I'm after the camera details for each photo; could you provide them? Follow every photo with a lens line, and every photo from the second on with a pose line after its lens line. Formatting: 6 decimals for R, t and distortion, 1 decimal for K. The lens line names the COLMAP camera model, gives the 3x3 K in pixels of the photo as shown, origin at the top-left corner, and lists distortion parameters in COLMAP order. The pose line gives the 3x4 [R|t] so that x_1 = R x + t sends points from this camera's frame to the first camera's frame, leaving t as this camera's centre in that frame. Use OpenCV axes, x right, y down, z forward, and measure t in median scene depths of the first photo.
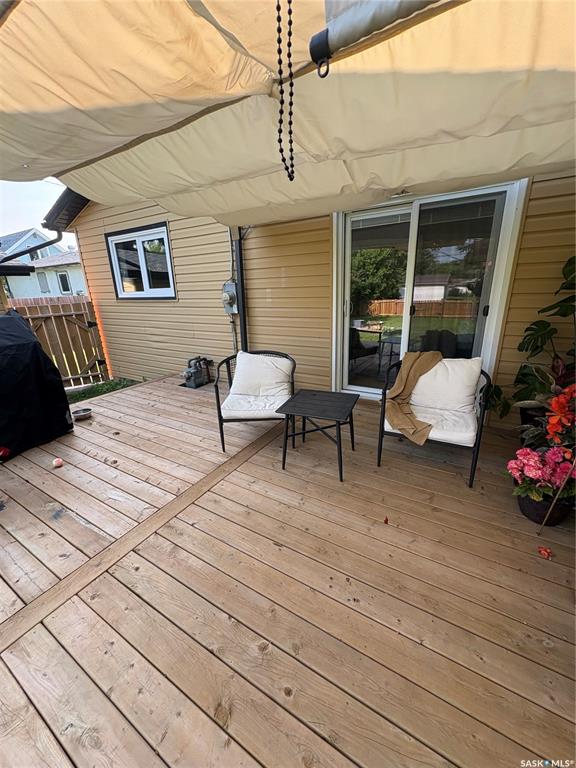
lens RADIAL K [[305.0, 0, 287.0], [0, 305.0, 383.5], [0, 0, 1]] dist [-0.002734, 0.000772]
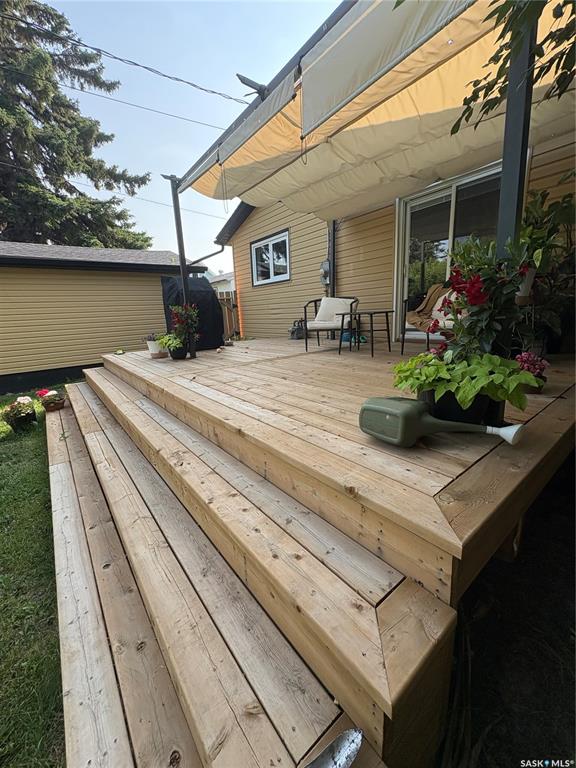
lens RADIAL K [[305.0, 0, 286.2], [0, 305.0, 382.9], [0, 0, 1]] dist [-0.002734, 0.000772]
pose [[0.933869, 0.074120, -0.349850, 0.184206], [-0.099644, 0.993474, -0.055505, 0.333660], [0.343452, 0.086695, 0.935160, -0.361206]]
